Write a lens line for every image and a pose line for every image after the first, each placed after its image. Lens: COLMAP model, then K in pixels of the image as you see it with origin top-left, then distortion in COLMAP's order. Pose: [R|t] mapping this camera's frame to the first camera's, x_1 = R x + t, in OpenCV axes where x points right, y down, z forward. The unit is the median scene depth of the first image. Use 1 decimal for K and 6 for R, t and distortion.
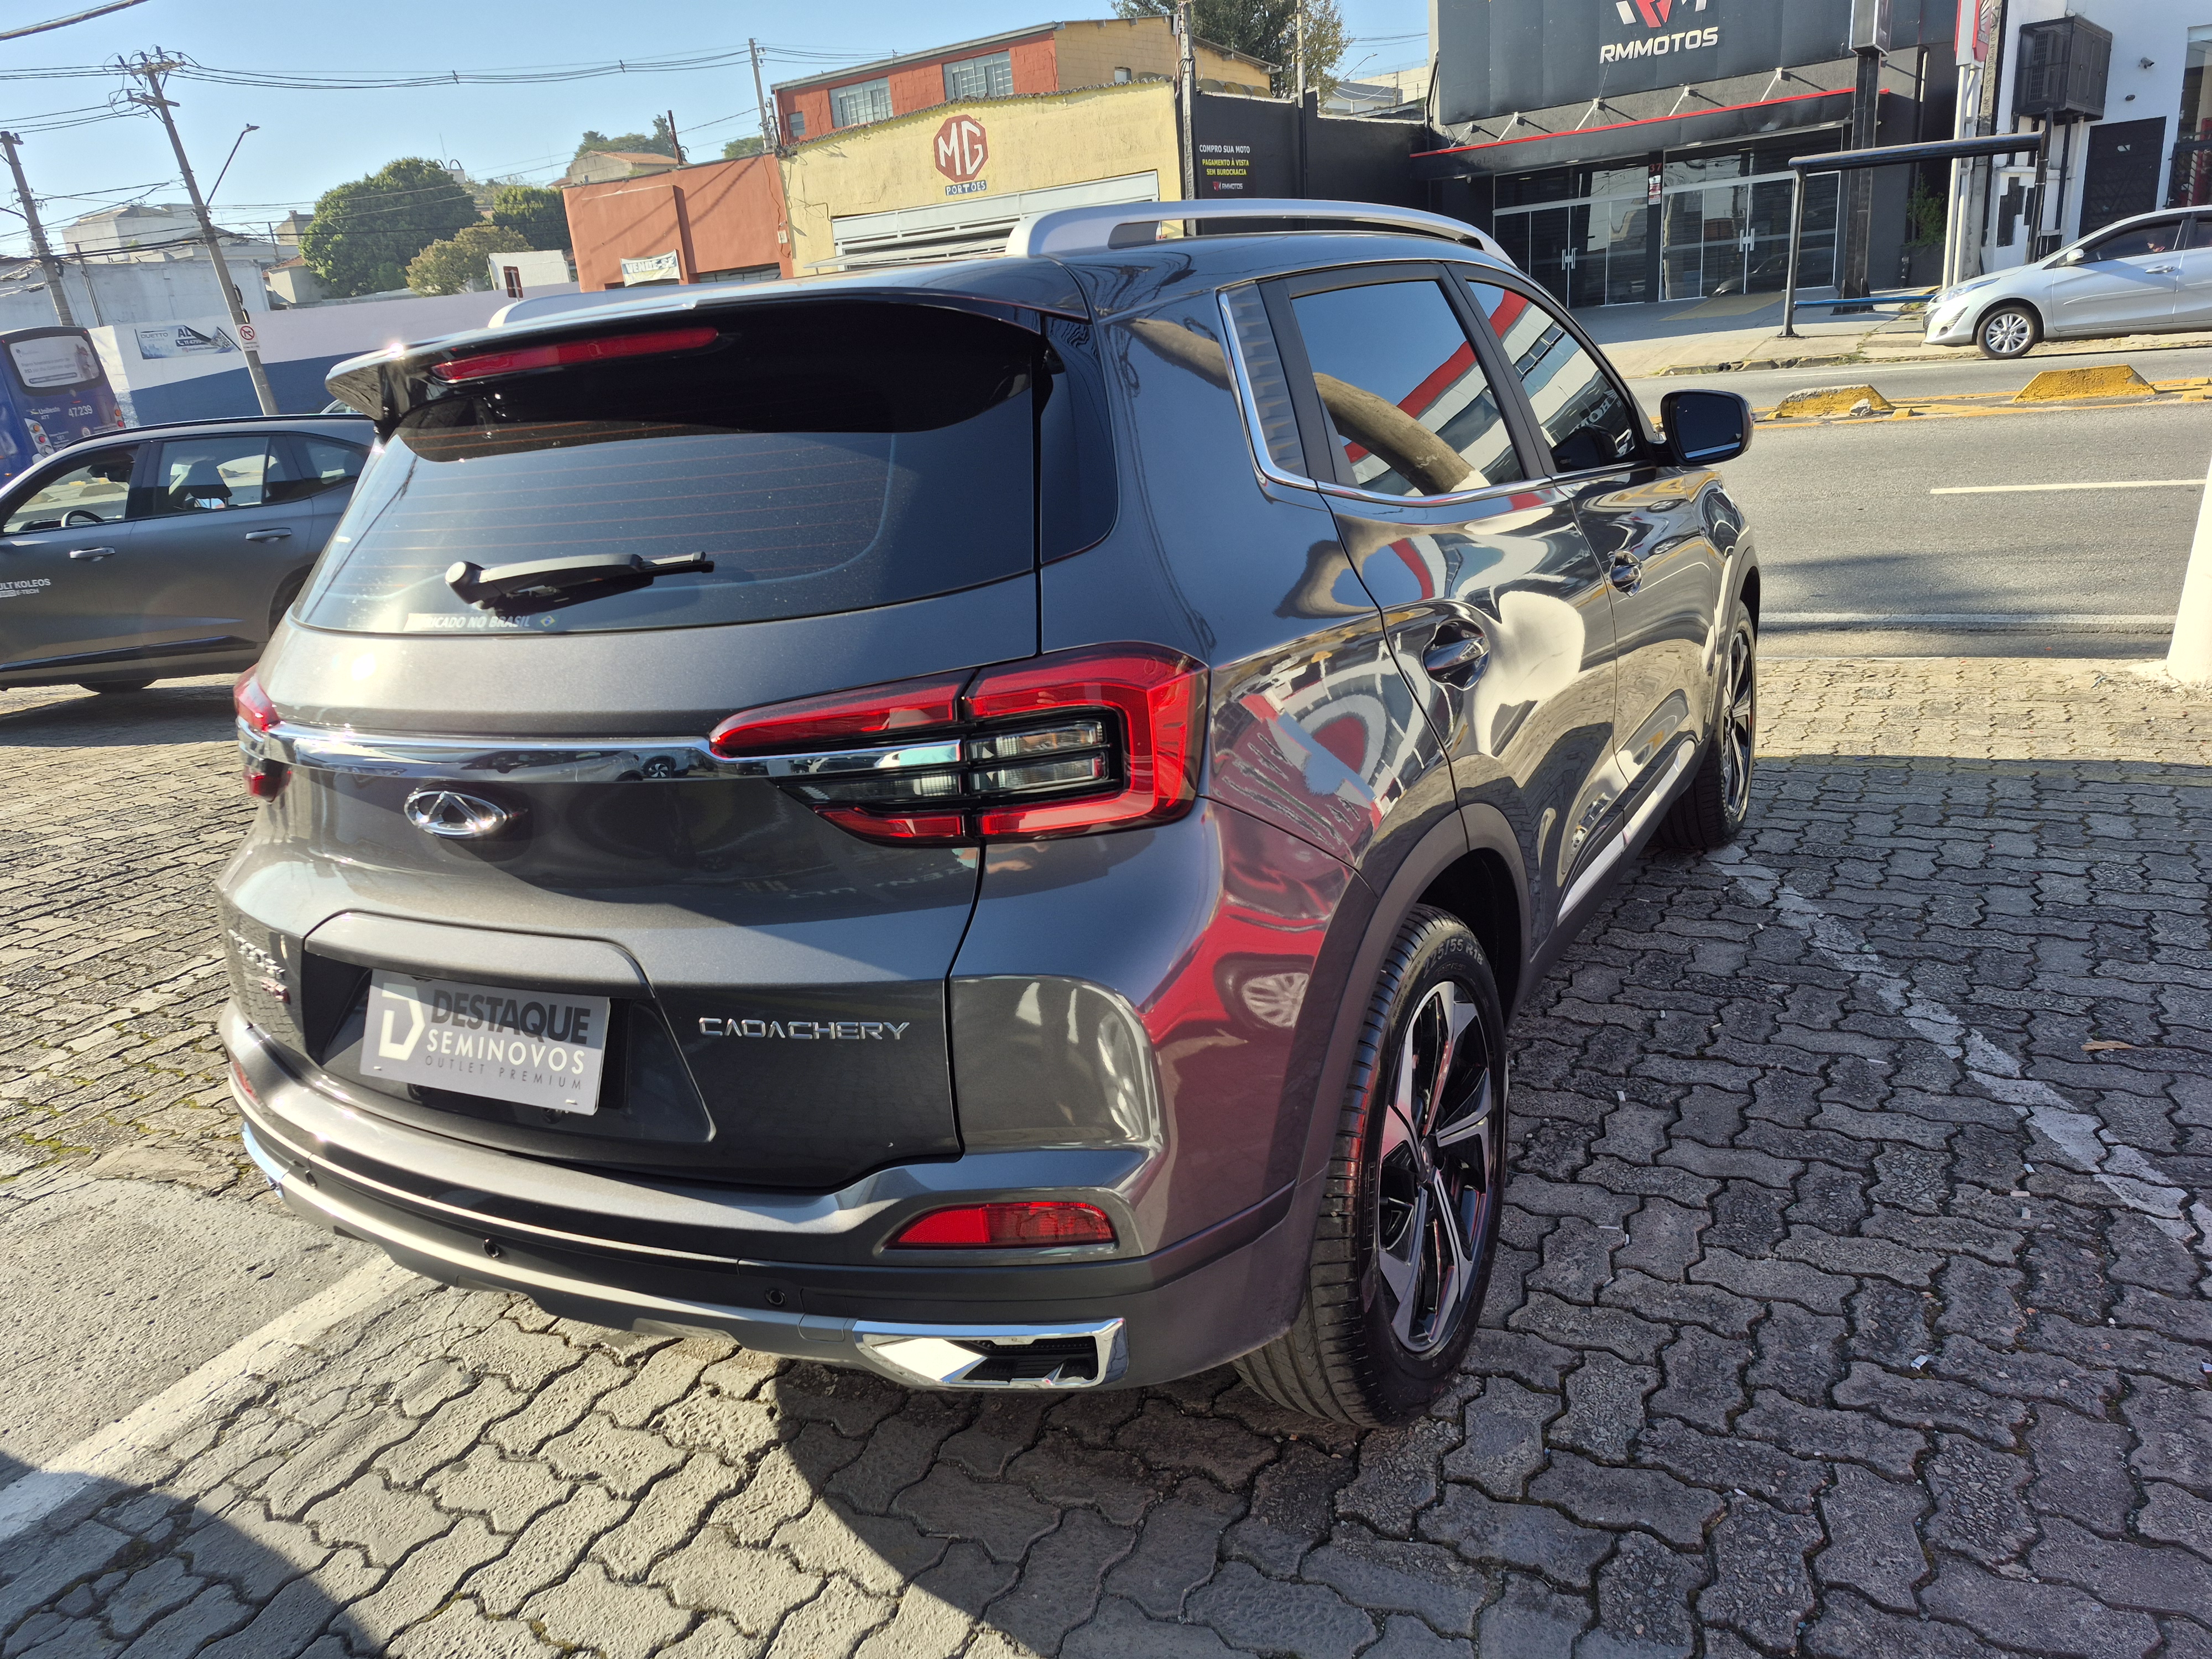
lens RADIAL K [[1480.7, 0, 1112.4], [0, 1480.7, 825.3], [0, 0, 1]] dist [0.037658, -0.025093]
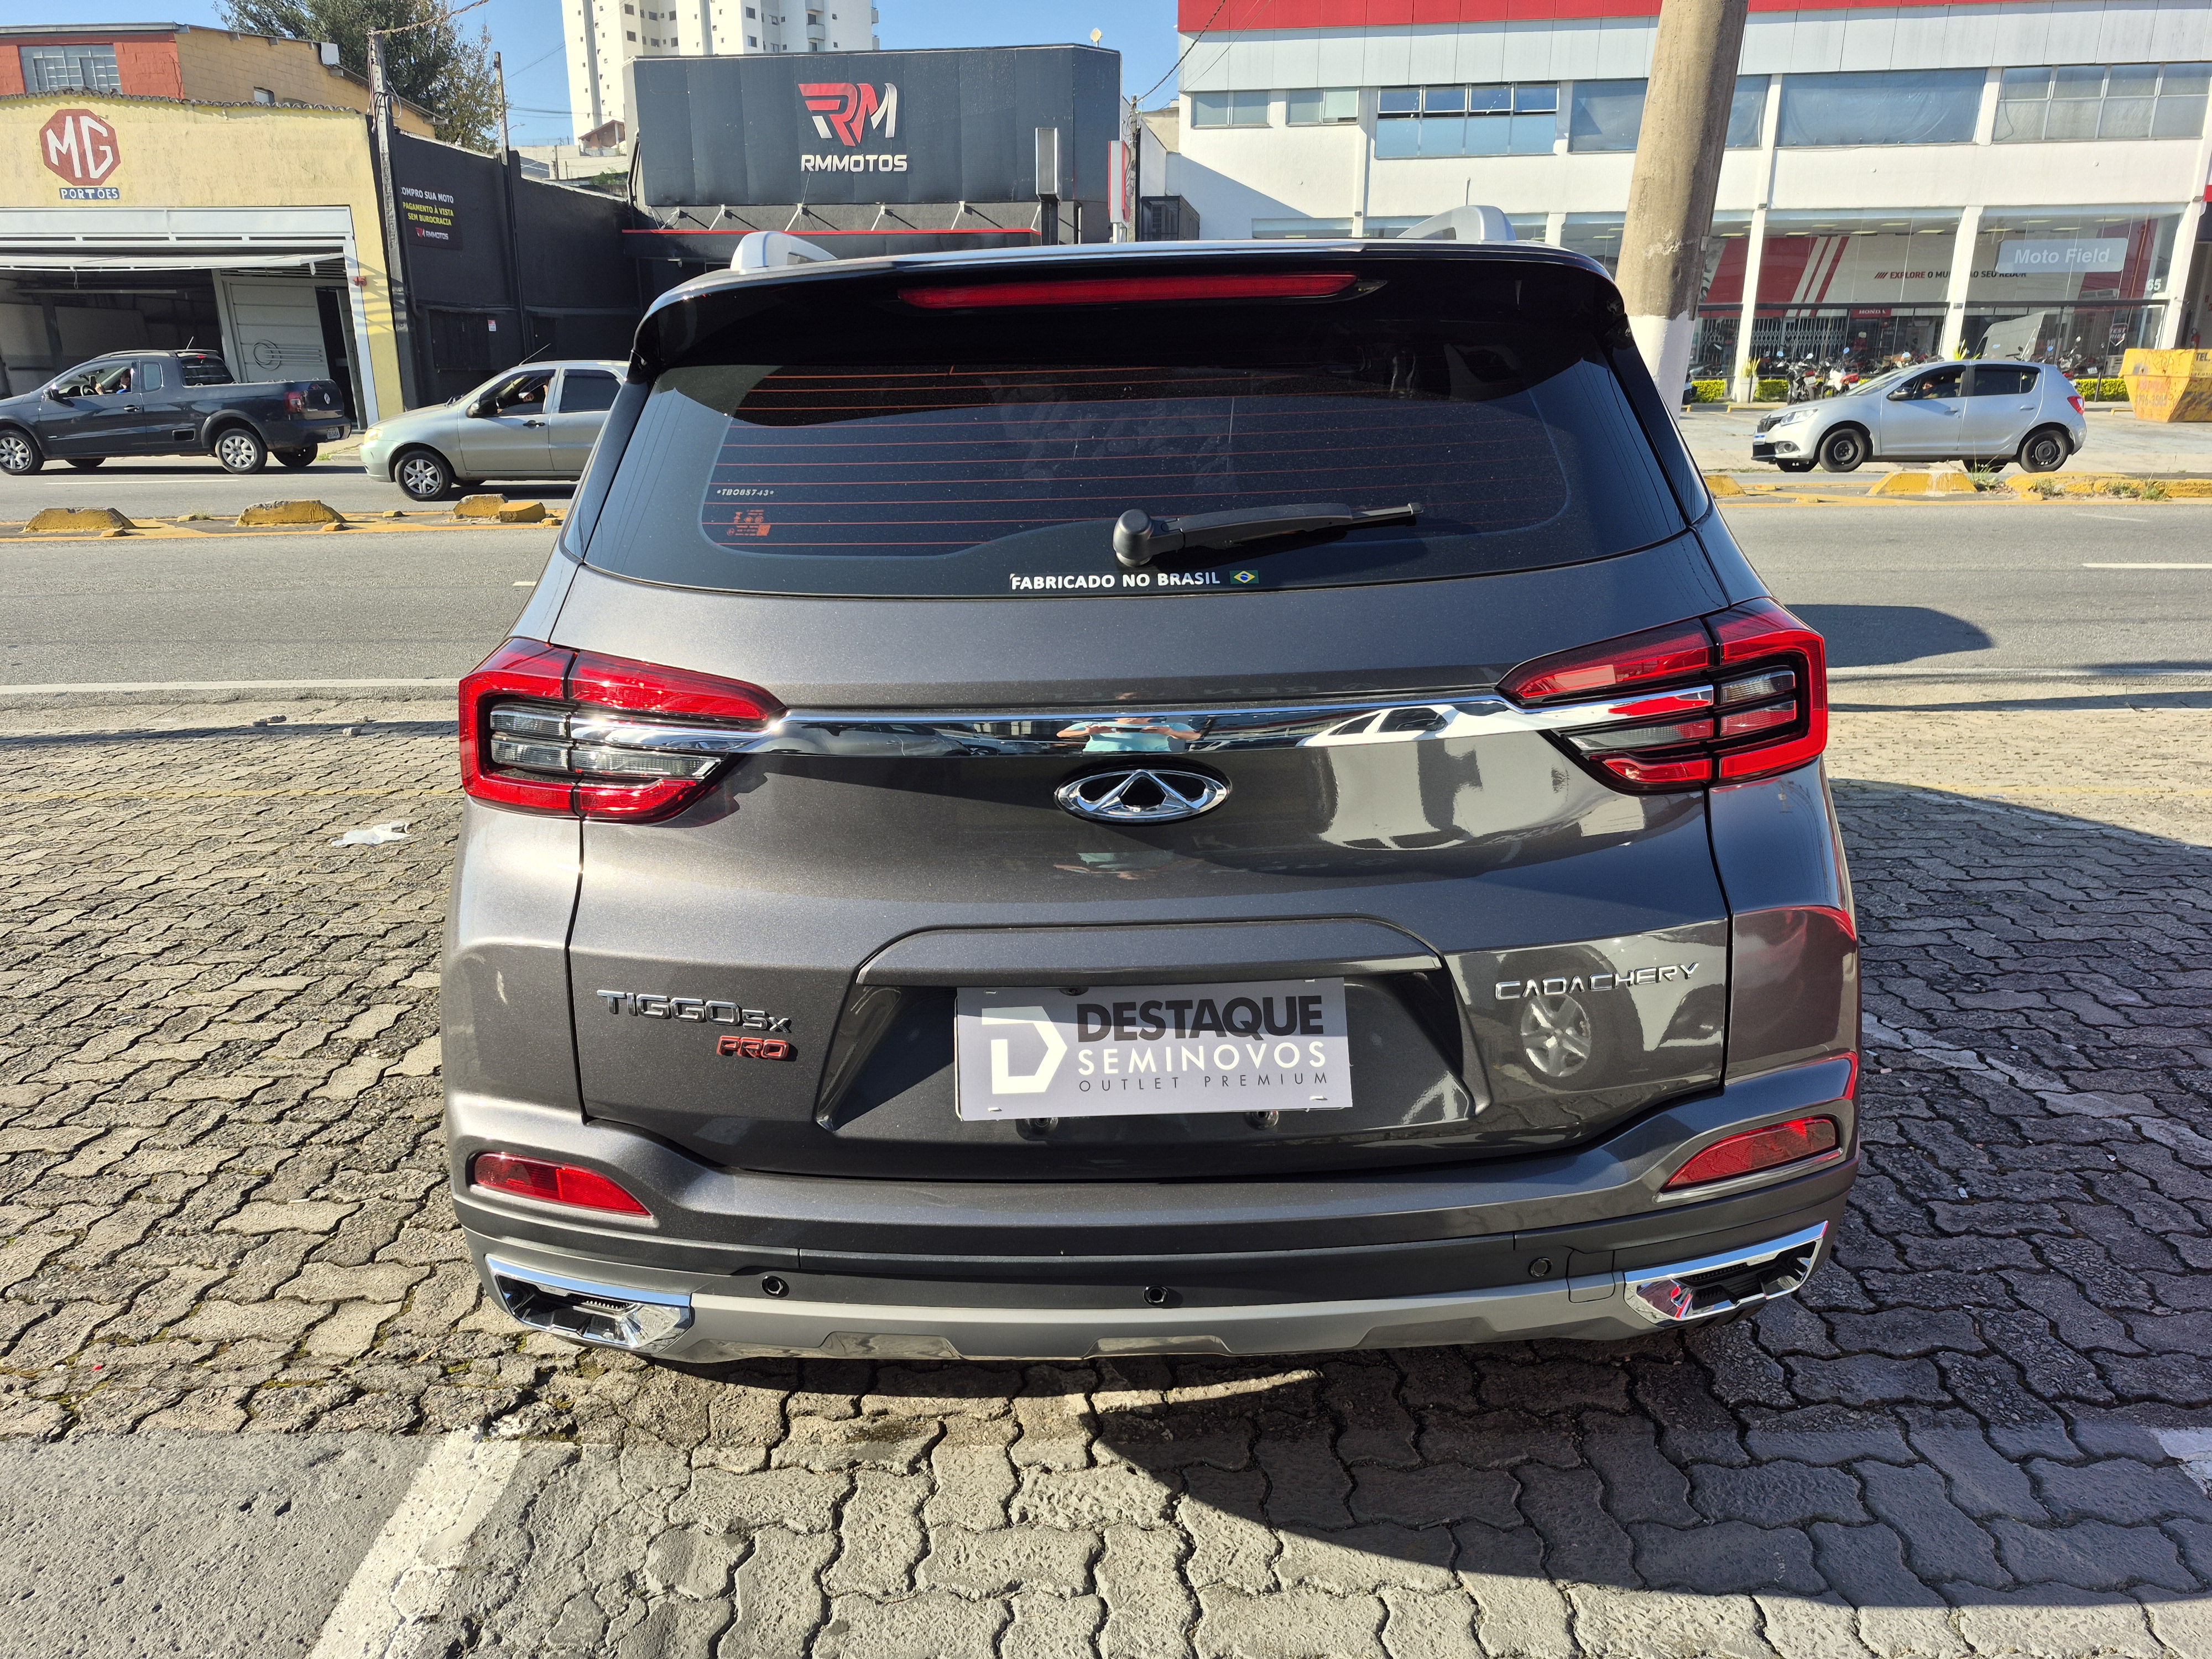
lens RADIAL K [[1480.7, 0, 1099.4], [0, 1480.7, 841.8], [0, 0, 1]] dist [0.037658, -0.025093]
pose [[0.881893, -0.056997, 0.467992, -0.074057], [0.076257, 0.996839, -0.022296, 0.003261], [-0.465242, 0.055351, 0.883451, 0.020764]]
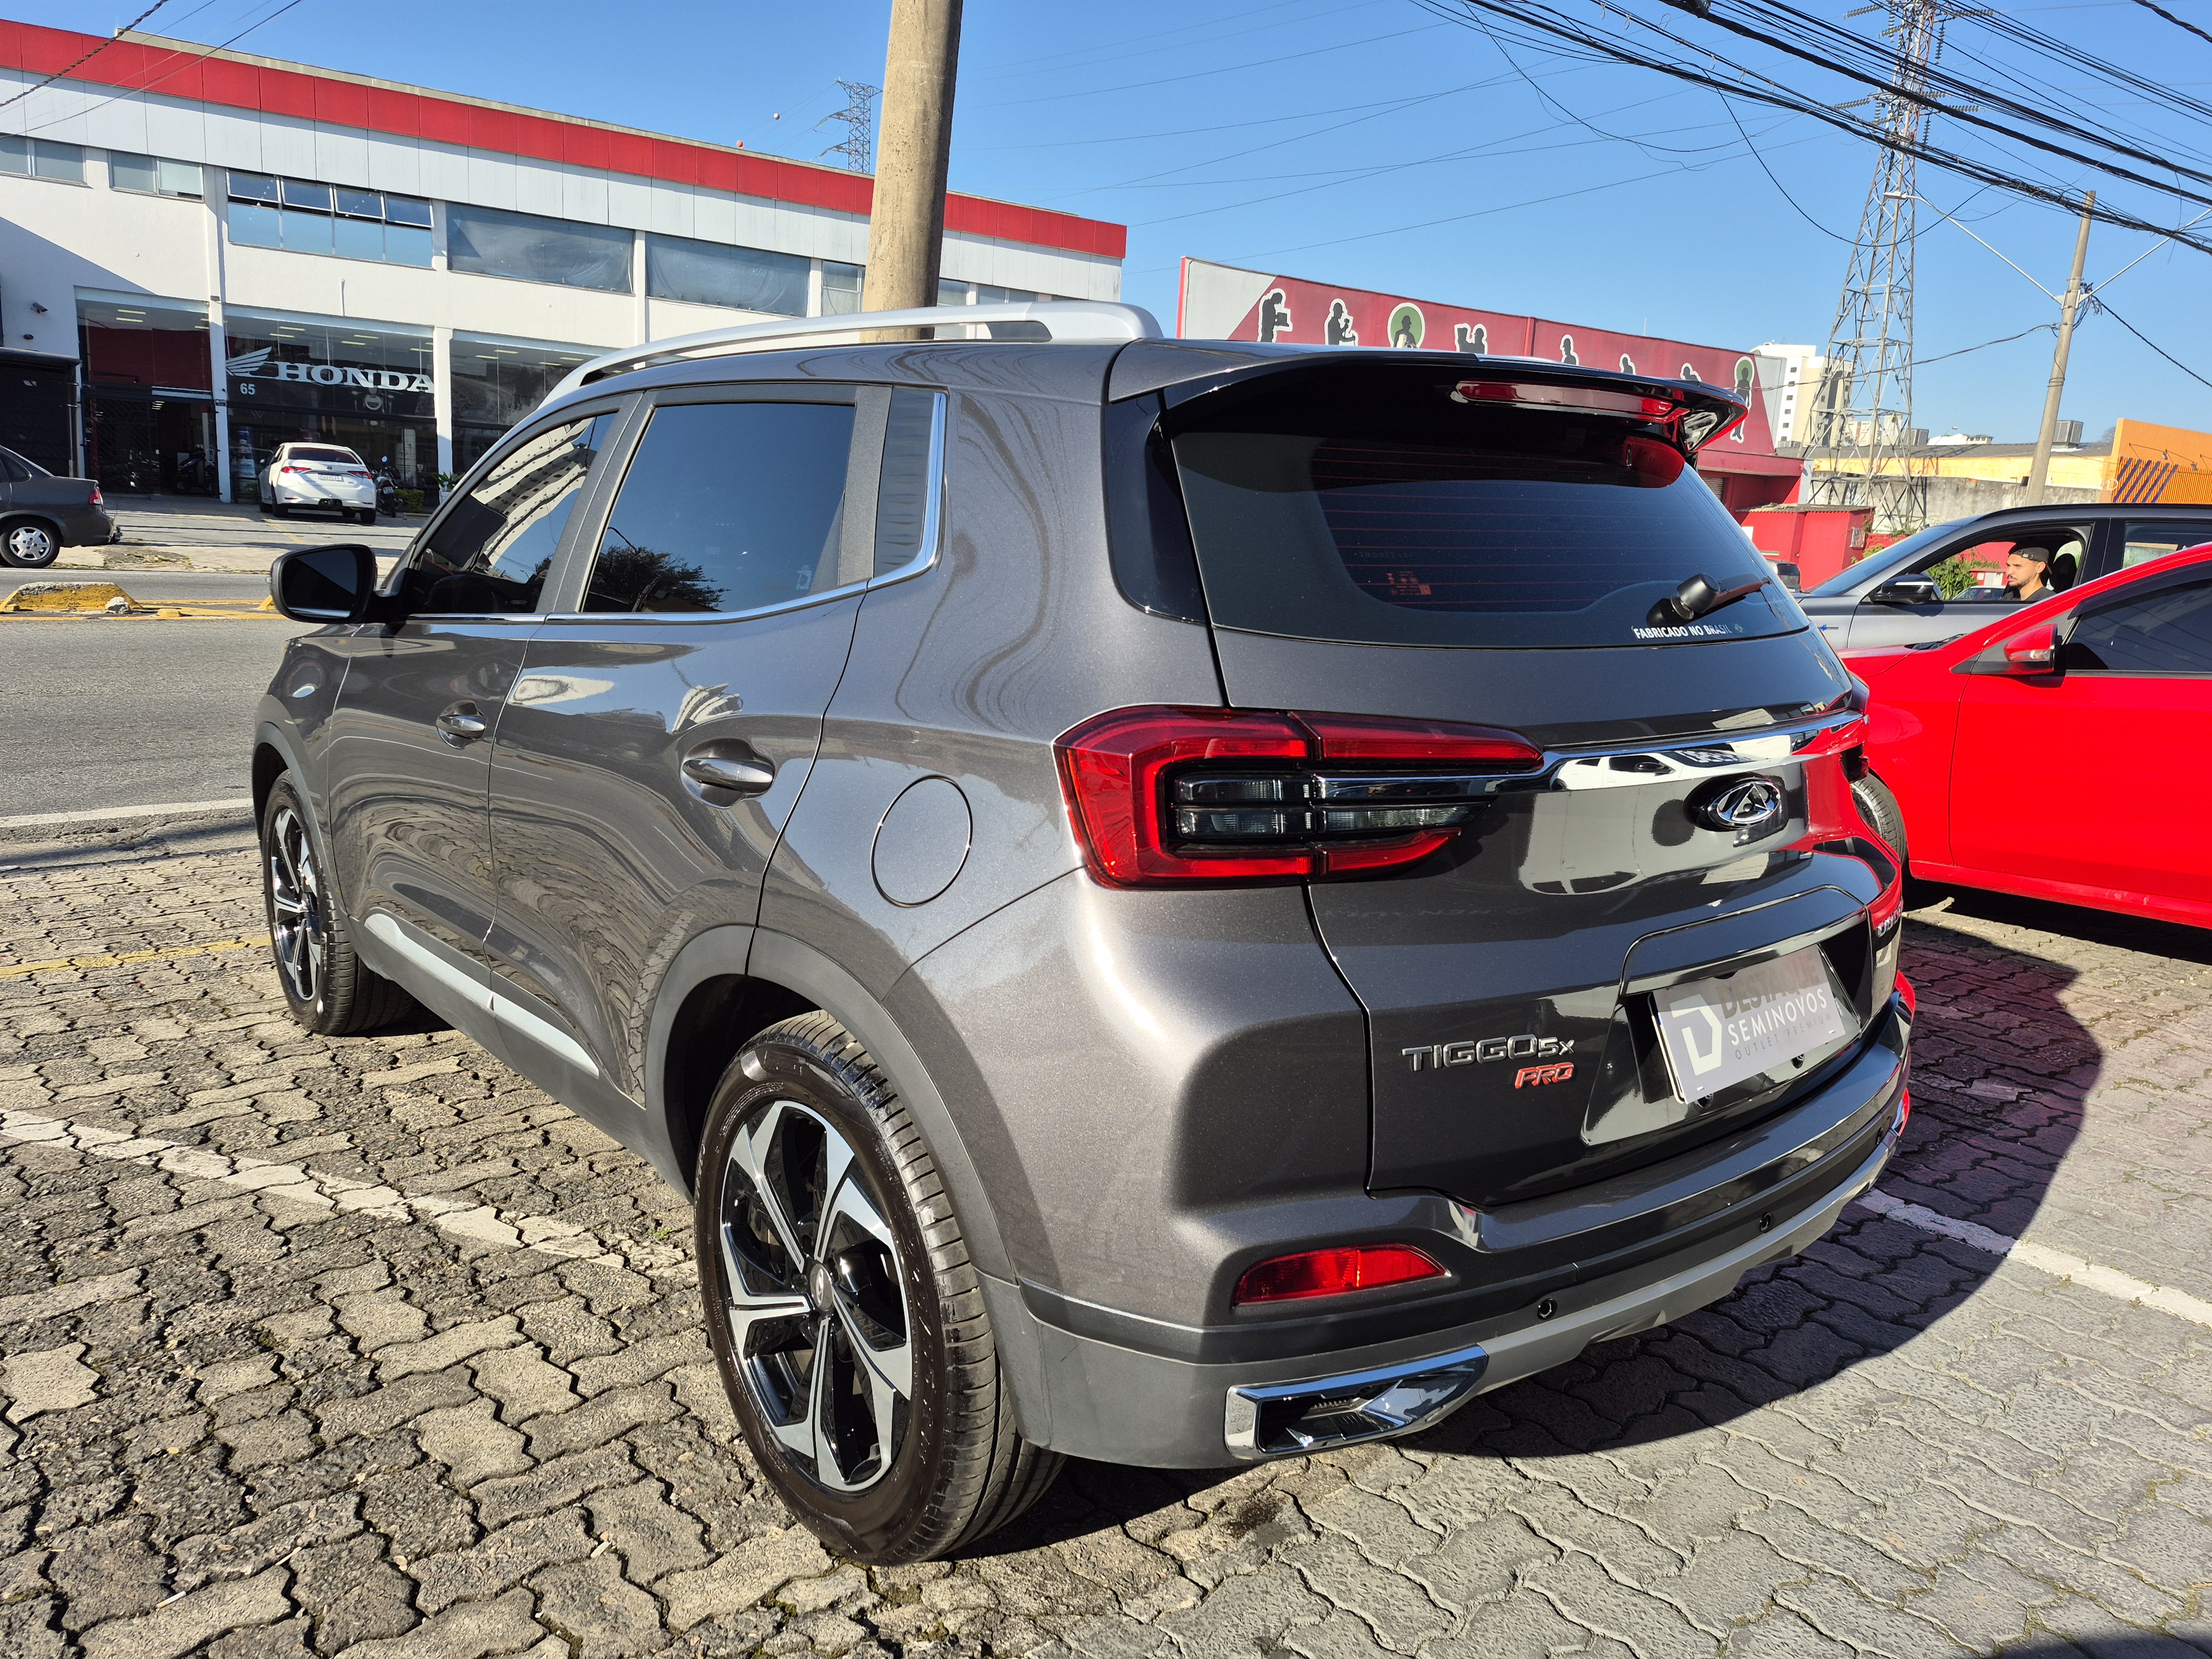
lens RADIAL K [[1480.7, 0, 1083.3], [0, 1480.7, 824.0], [0, 0, 1]] dist [0.037658, -0.025093]
pose [[0.396607, -0.074003, 0.915001, -0.136340], [0.204655, 0.978788, -0.009546, -0.006745], [-0.894885, 0.191046, 0.403339, 0.084515]]
